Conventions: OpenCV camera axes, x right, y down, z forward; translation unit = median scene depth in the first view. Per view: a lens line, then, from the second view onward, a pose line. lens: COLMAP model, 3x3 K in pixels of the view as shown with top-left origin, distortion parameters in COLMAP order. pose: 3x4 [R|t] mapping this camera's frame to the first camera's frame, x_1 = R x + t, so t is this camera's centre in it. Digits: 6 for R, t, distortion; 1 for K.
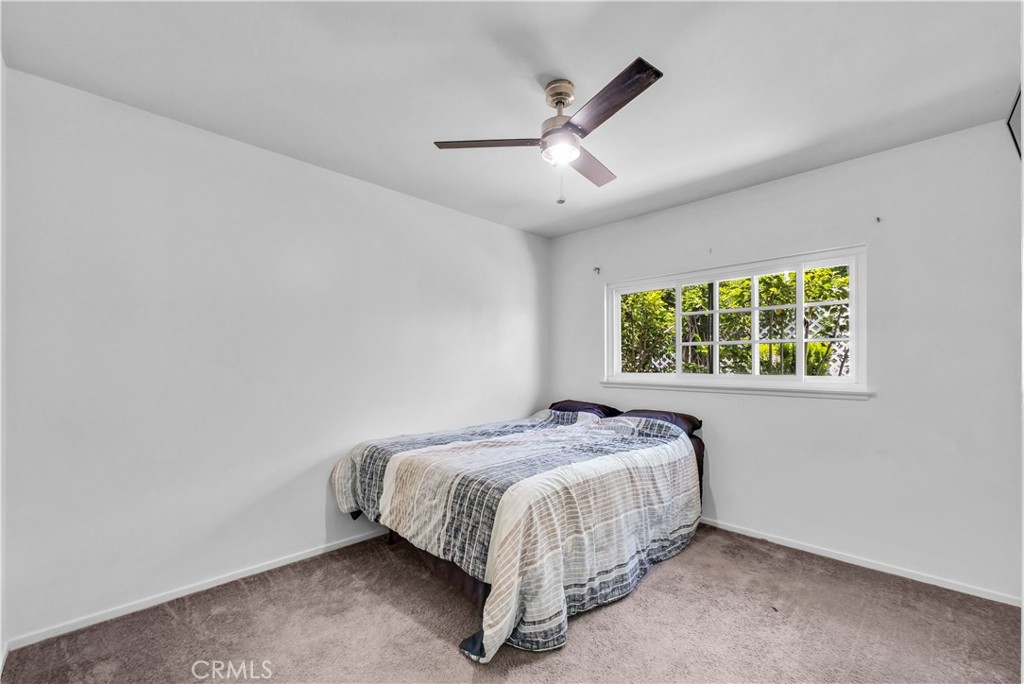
lens RADIAL K [[419.8, 0, 515.9], [0, 419.8, 365.5], [0, 0, 1]] dist [-0.000307, 0.000805]
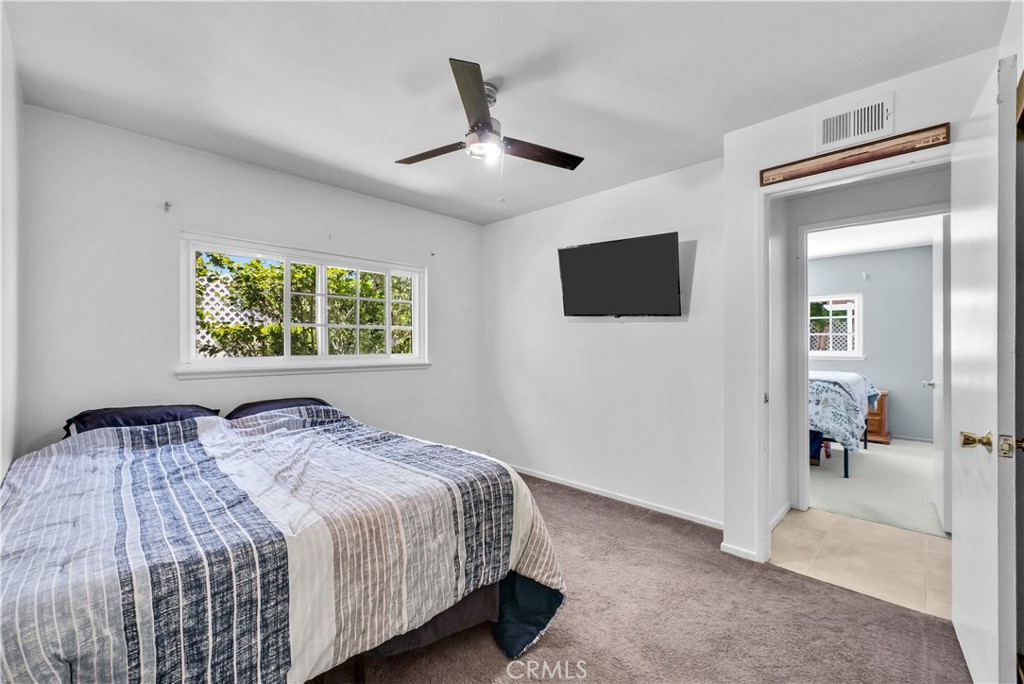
lens RADIAL K [[419.8, 0, 512.3], [0, 419.8, 343.0], [0, 0, 1]] dist [-0.000307, 0.000805]
pose [[0.008842, 0.001240, 0.999960, -0.707755], [0.005919, 0.999982, -0.001292, -0.007393], [-0.999943, 0.005930, 0.008834, 0.670550]]
